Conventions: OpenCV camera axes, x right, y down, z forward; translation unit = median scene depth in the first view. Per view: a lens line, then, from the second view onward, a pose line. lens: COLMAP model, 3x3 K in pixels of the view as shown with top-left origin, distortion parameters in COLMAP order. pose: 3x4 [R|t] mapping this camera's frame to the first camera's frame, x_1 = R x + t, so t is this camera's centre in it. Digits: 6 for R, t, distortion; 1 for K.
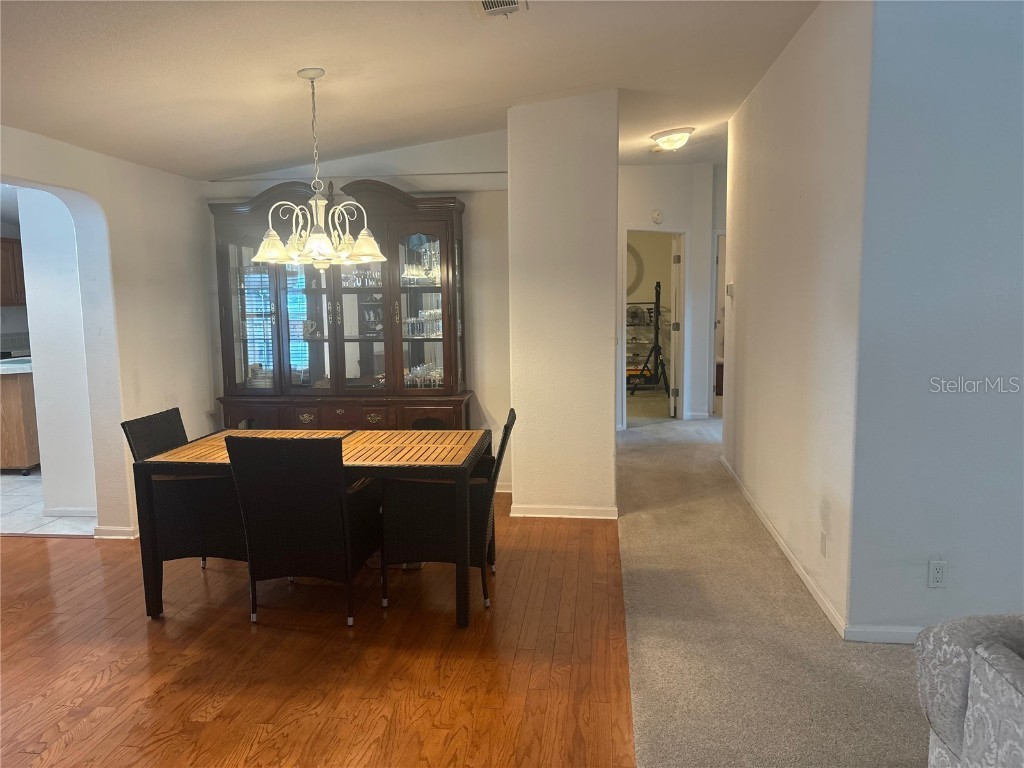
lens RADIAL K [[779.3, 0, 513.5], [0, 779.3, 383.3], [0, 0, 1]] dist [0.031233, -0.039433]
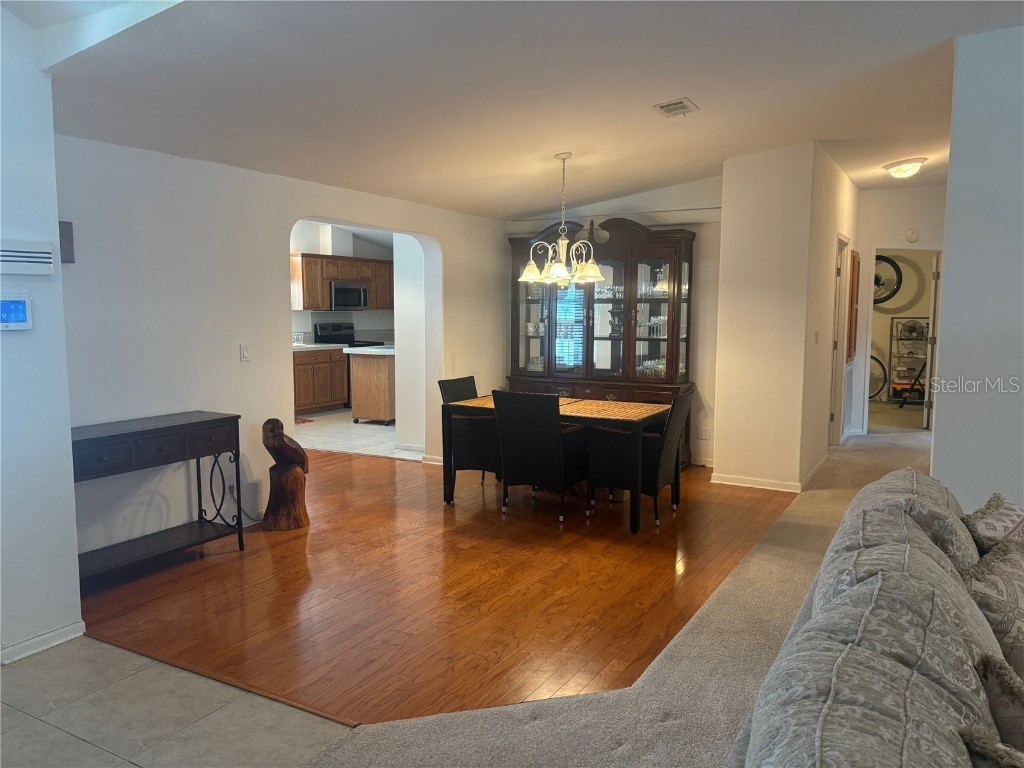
lens RADIAL K [[779.3, 0, 512.5], [0, 779.3, 384.2], [0, 0, 1]] dist [0.031233, -0.039433]
pose [[0.916875, 0.056268, -0.395190, 0.207626], [-0.061793, 0.998088, -0.001254, 0.037635], [0.394363, 0.025570, 0.918599, -0.311677]]
